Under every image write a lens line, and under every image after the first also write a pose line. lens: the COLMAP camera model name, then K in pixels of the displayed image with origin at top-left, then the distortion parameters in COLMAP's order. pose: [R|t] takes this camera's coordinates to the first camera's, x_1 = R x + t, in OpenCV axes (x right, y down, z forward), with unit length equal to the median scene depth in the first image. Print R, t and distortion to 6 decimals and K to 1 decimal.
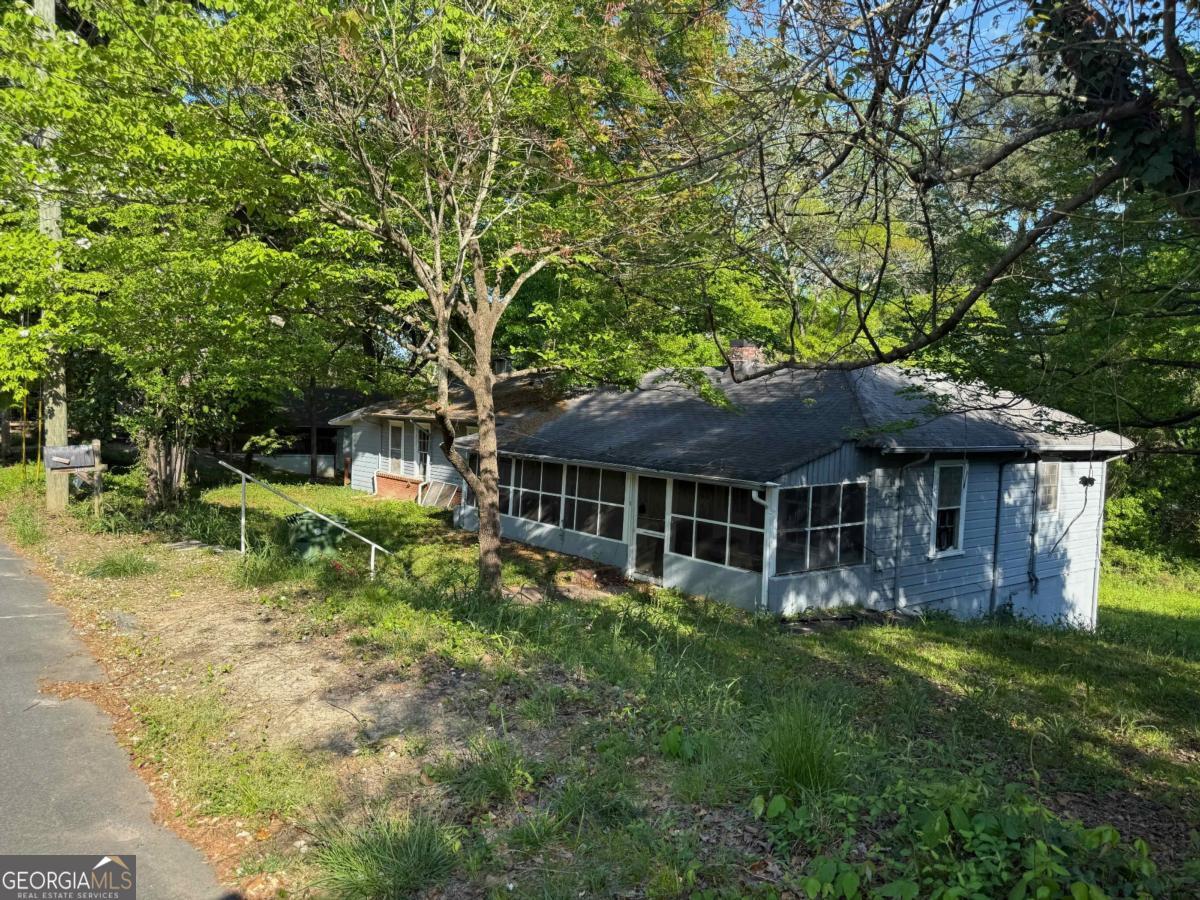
lens RADIAL K [[855.3, 0, 595.7], [0, 855.3, 450.3], [0, 0, 1]] dist [0.090710, -0.110906]
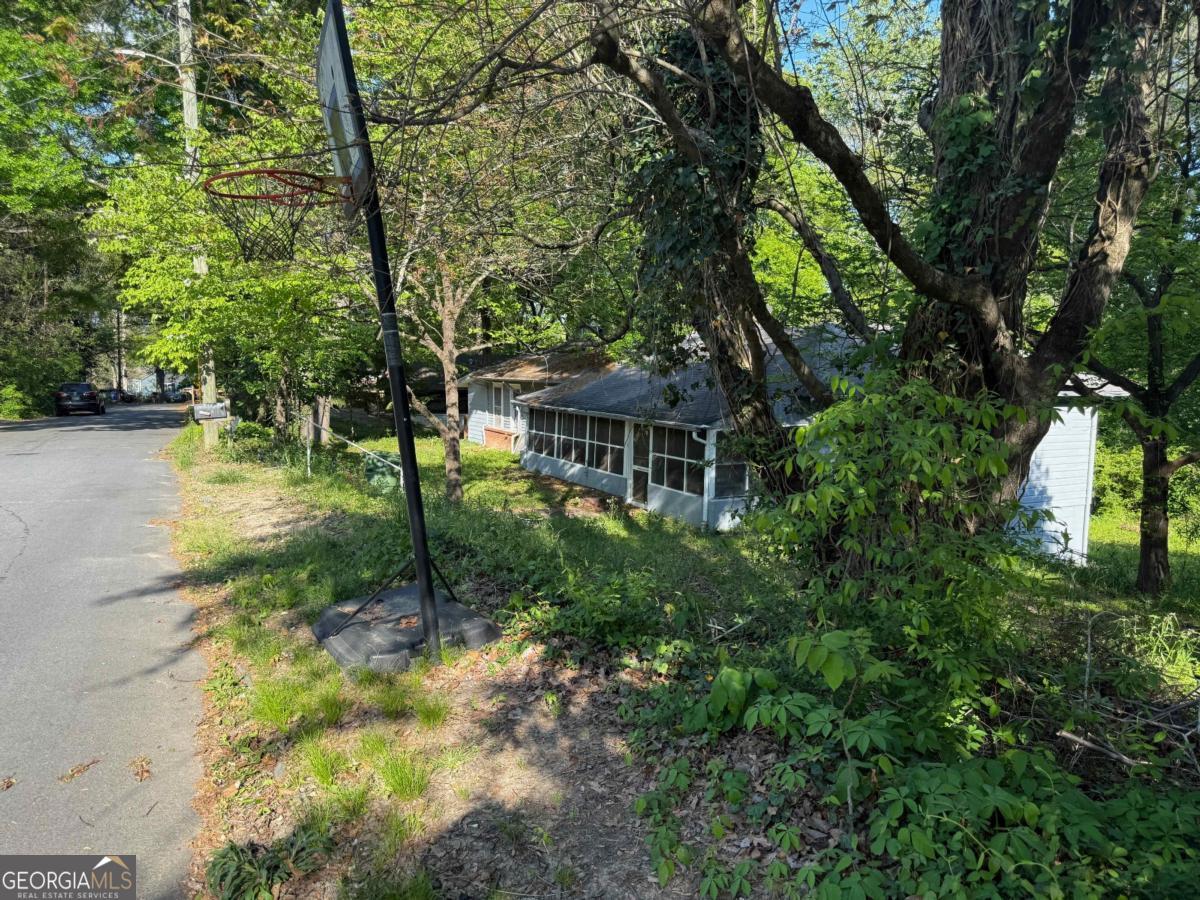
lens RADIAL K [[855.3, 0, 595.7], [0, 855.3, 450.3], [0, 0, 1]] dist [0.090710, -0.110906]
pose [[0.980491, -0.003195, -0.196537, 0.237837], [0.012506, 0.998856, 0.046151, 0.010767], [0.196164, -0.047709, 0.979410, -0.230711]]
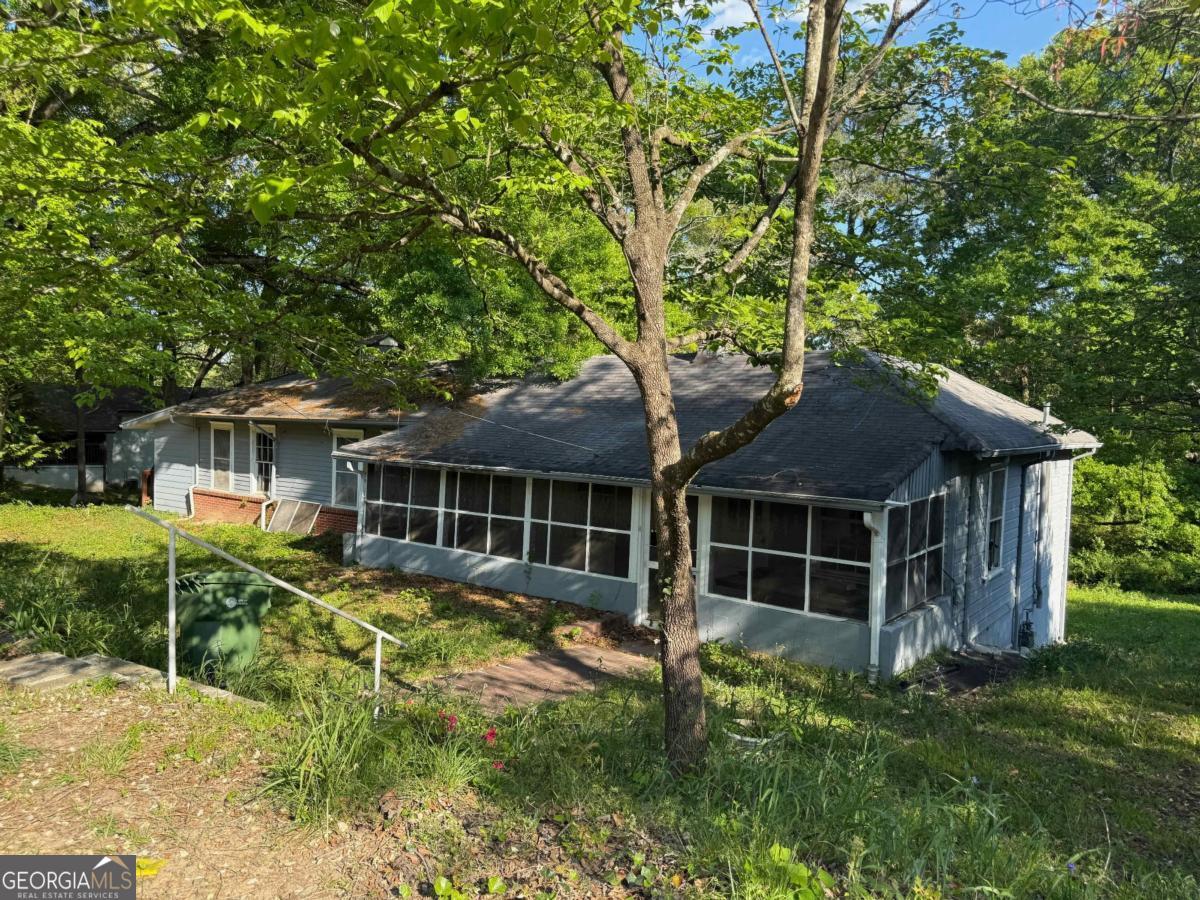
lens RADIAL K [[855.3, 0, 595.7], [0, 855.3, 450.3], [0, 0, 1]] dist [0.090710, -0.110906]
pose [[0.967556, -0.016224, 0.252136, -0.186193], [0.016092, 0.999867, 0.002585, -0.009906], [-0.252145, 0.001556, 0.967688, 0.274854]]
